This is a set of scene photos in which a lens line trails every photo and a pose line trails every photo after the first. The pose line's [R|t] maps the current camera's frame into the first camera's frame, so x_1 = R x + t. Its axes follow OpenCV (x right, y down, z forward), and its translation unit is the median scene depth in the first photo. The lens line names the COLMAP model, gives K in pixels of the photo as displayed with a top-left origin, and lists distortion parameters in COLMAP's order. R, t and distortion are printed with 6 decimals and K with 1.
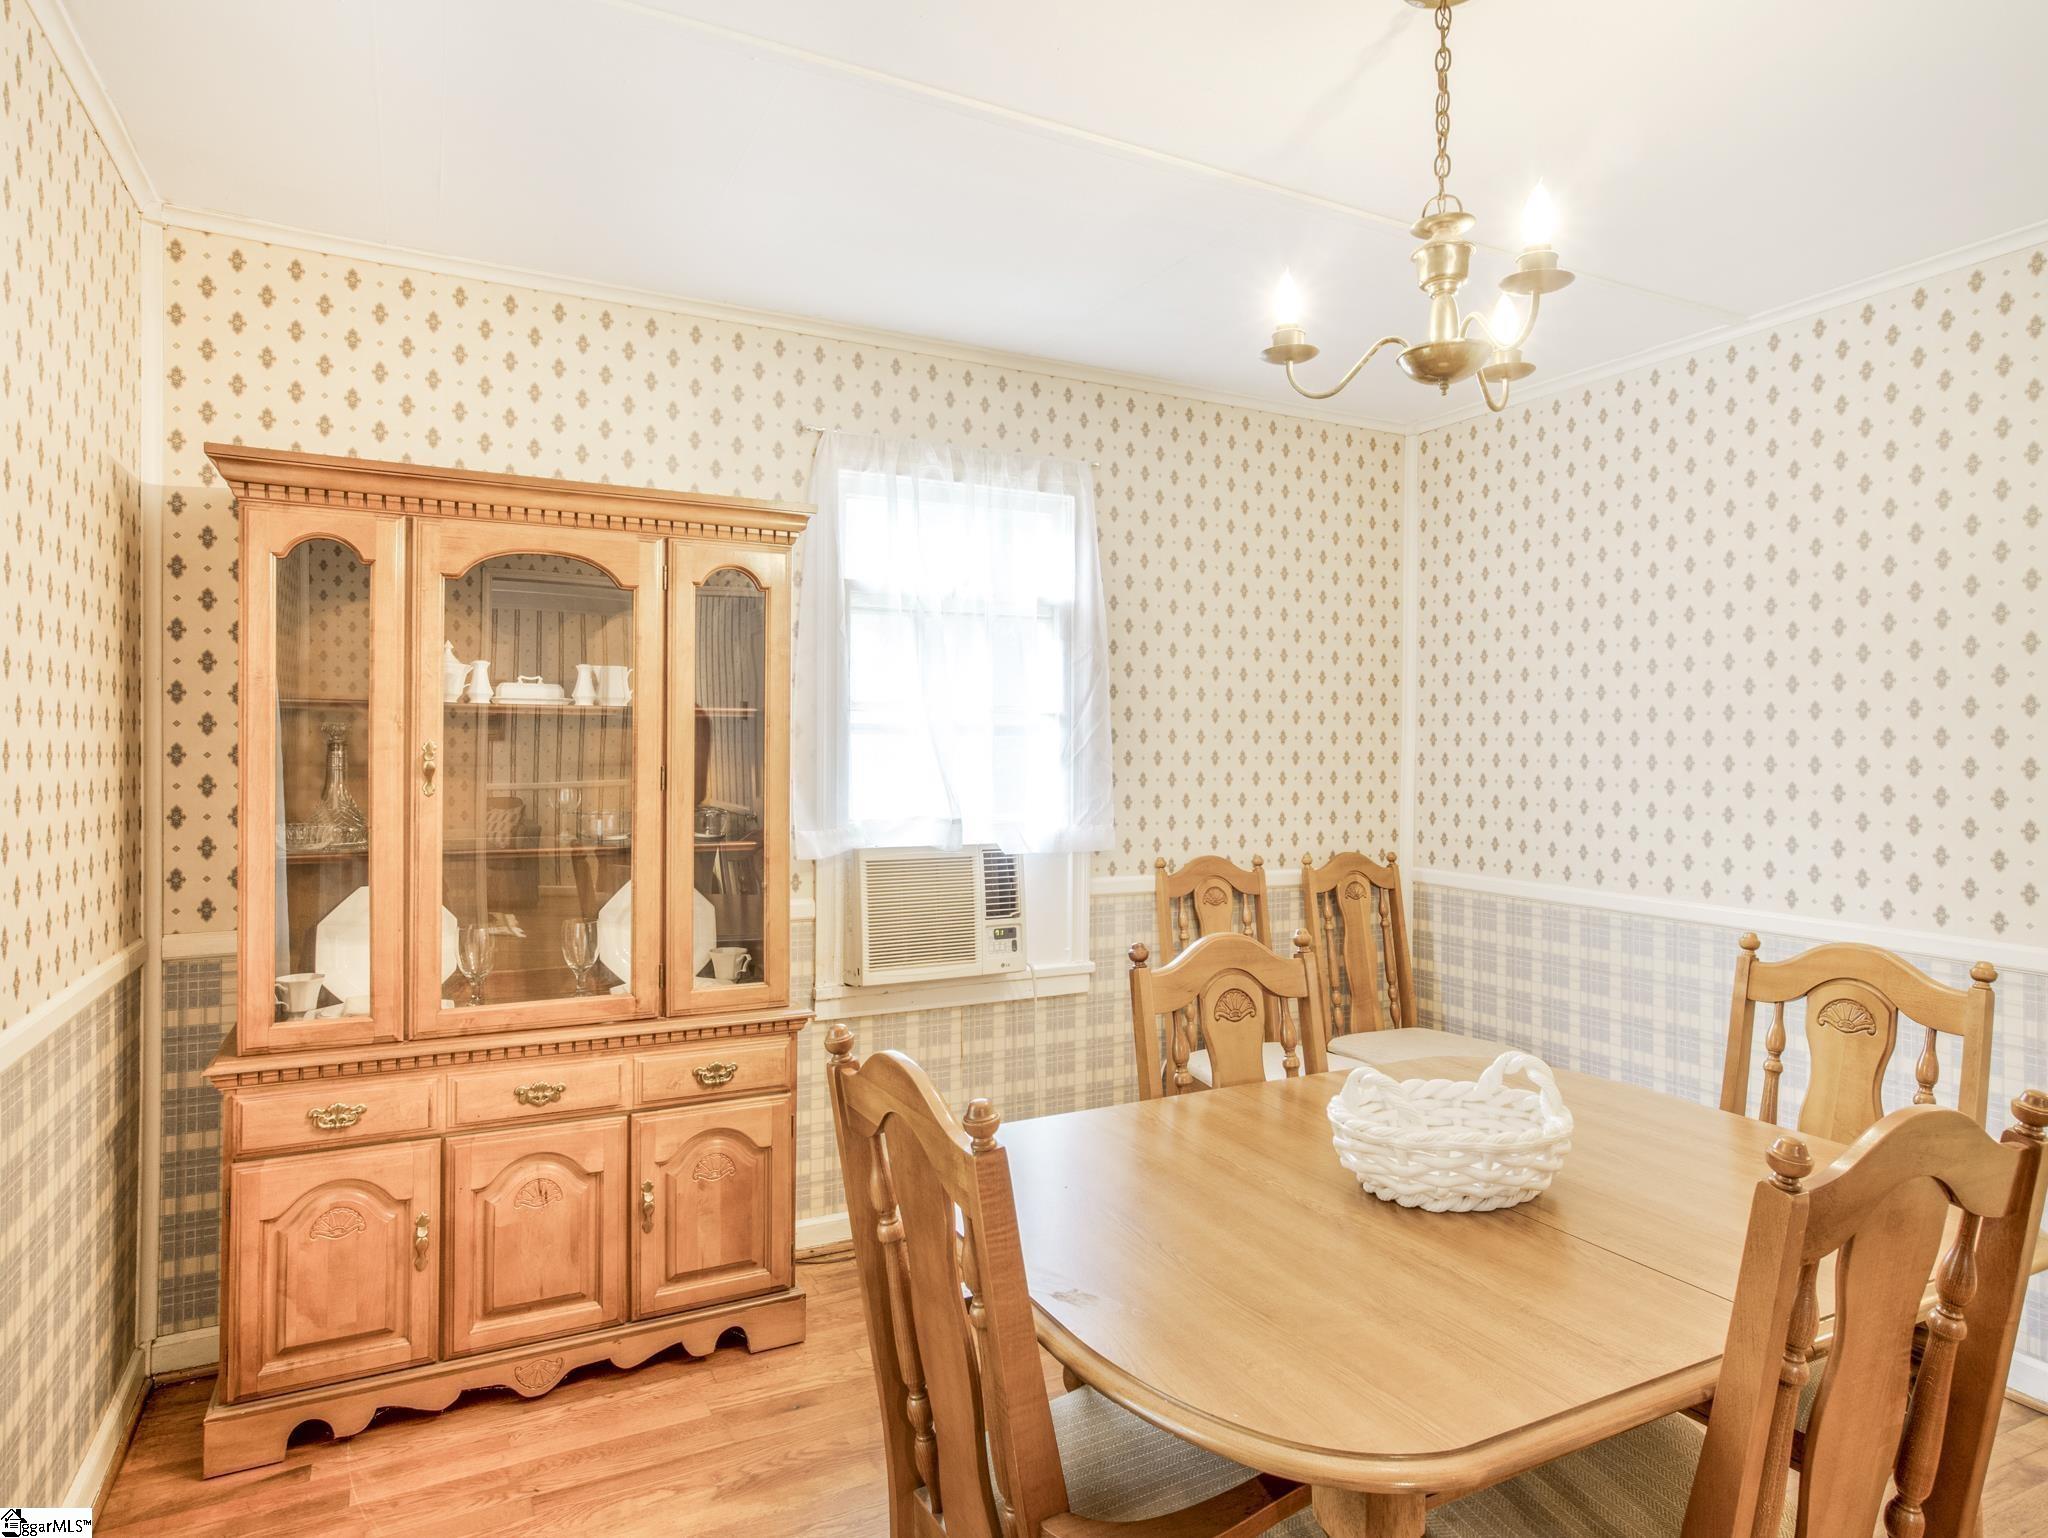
lens RADIAL K [[1184.5, 0, 1024.0], [0, 1184.5, 769.0], [0, 0, 1]] dist [0.000507, 0.000177]
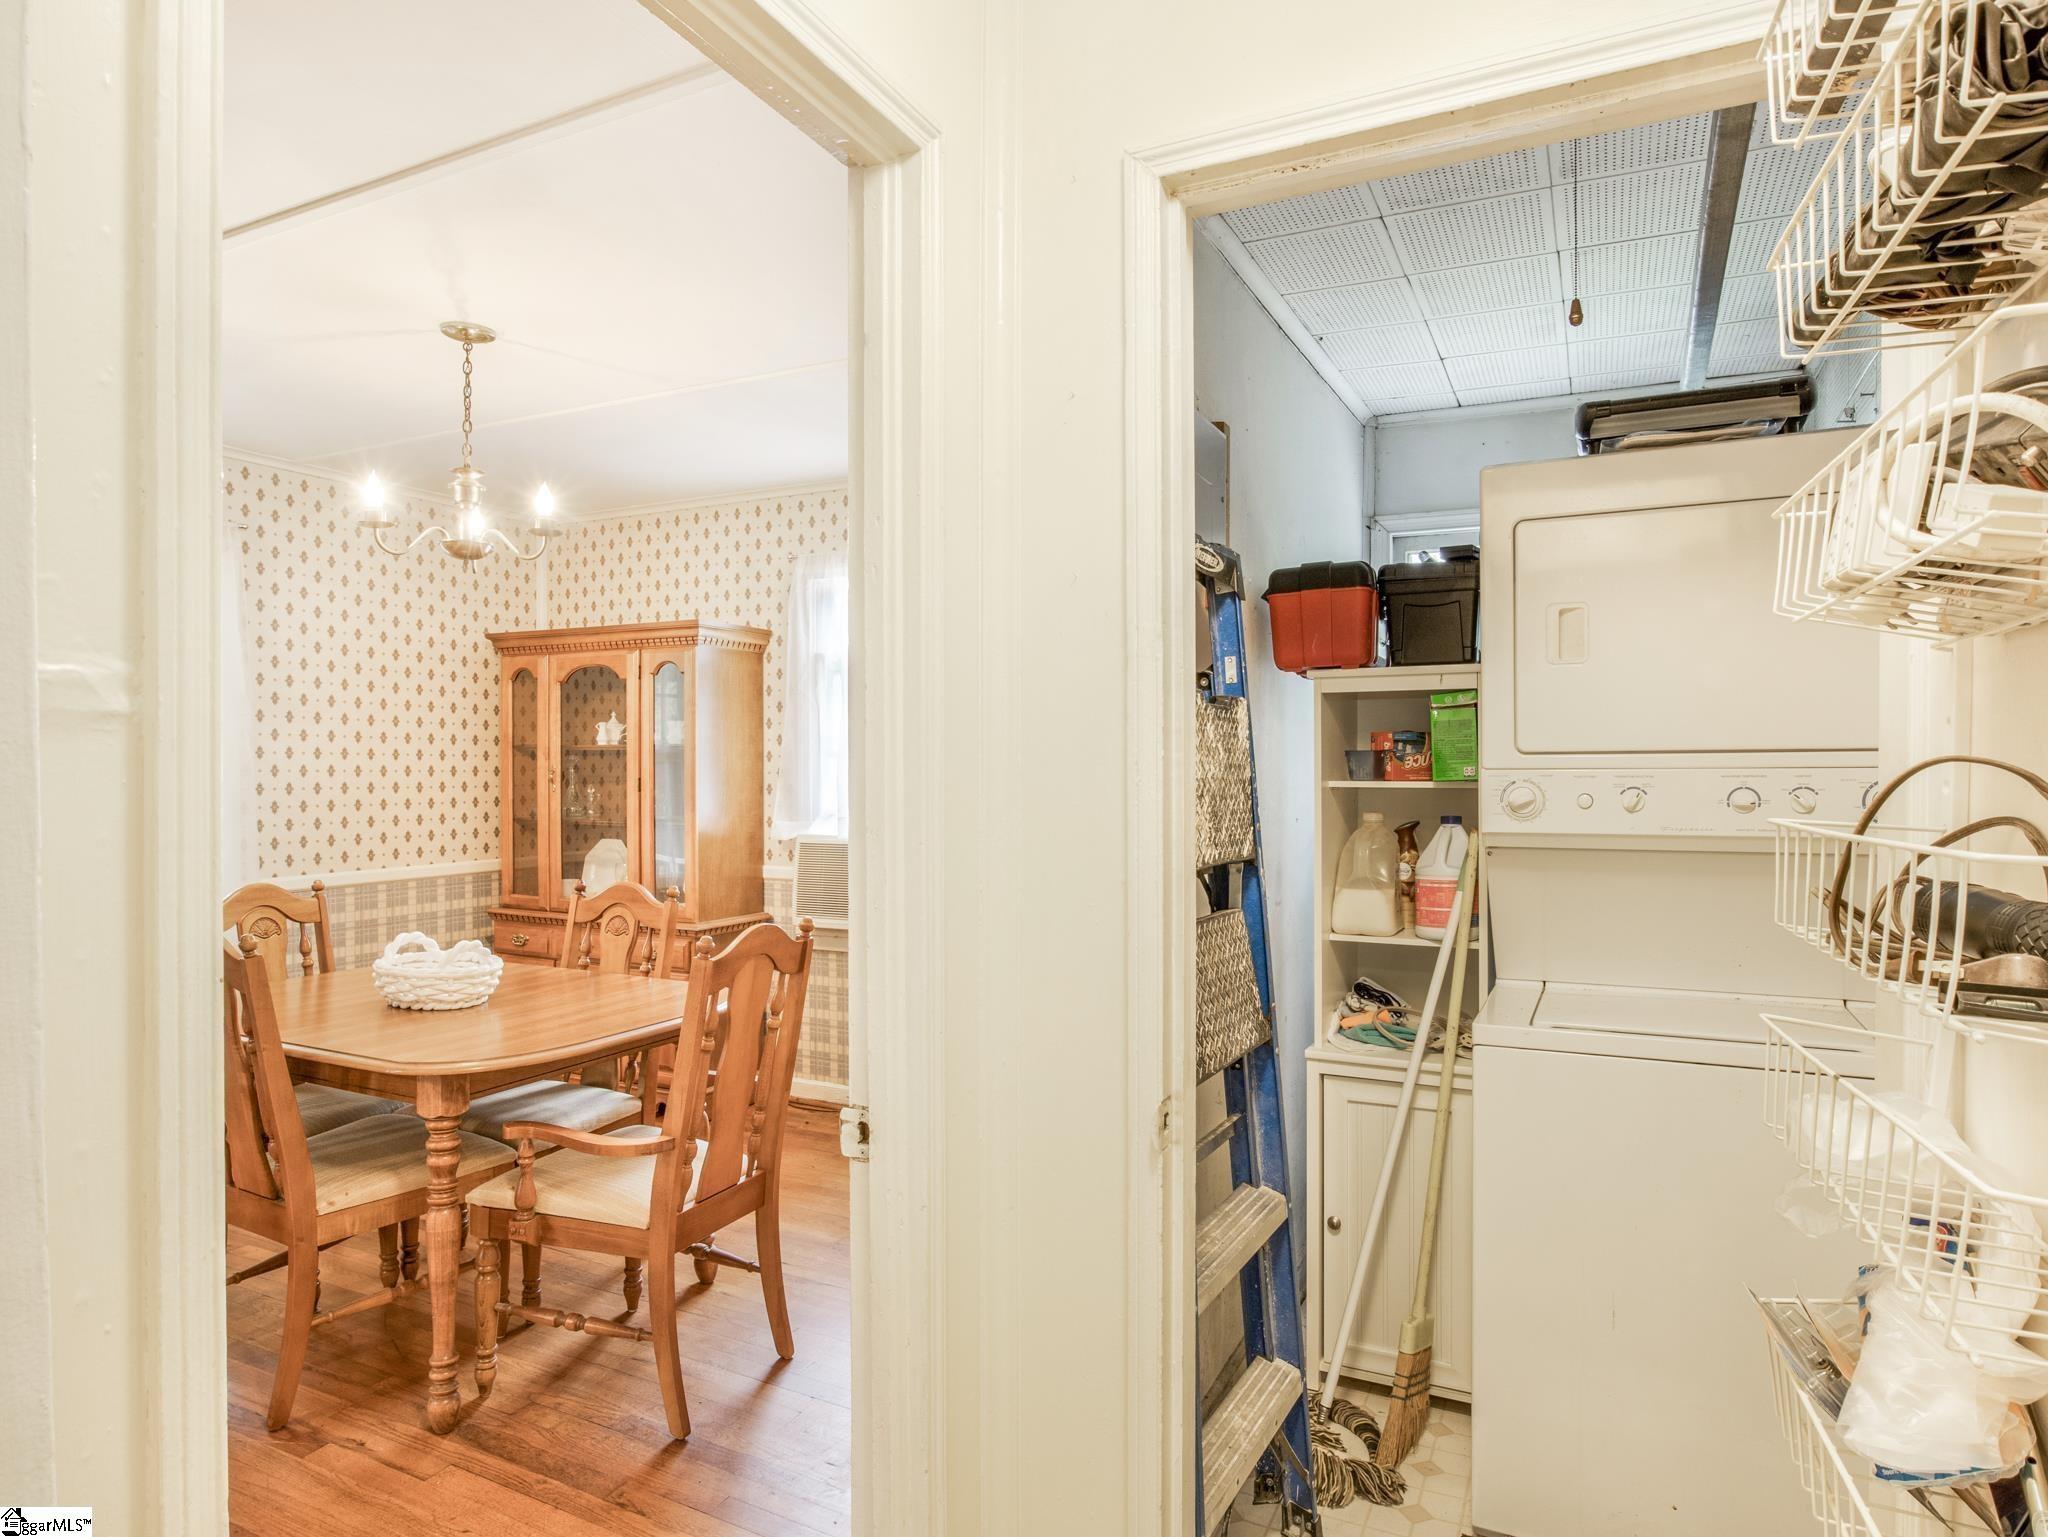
lens RADIAL K [[1184.5, 0, 1024.0], [0, 1184.5, 768.5], [0, 0, 1]] dist [0.000507, 0.000177]
pose [[0.599970, -0.010275, -0.799957, 1.529500], [-0.001347, 0.999903, -0.013854, 0.008811], [0.800022, 0.009390, 0.599898, 0.411221]]
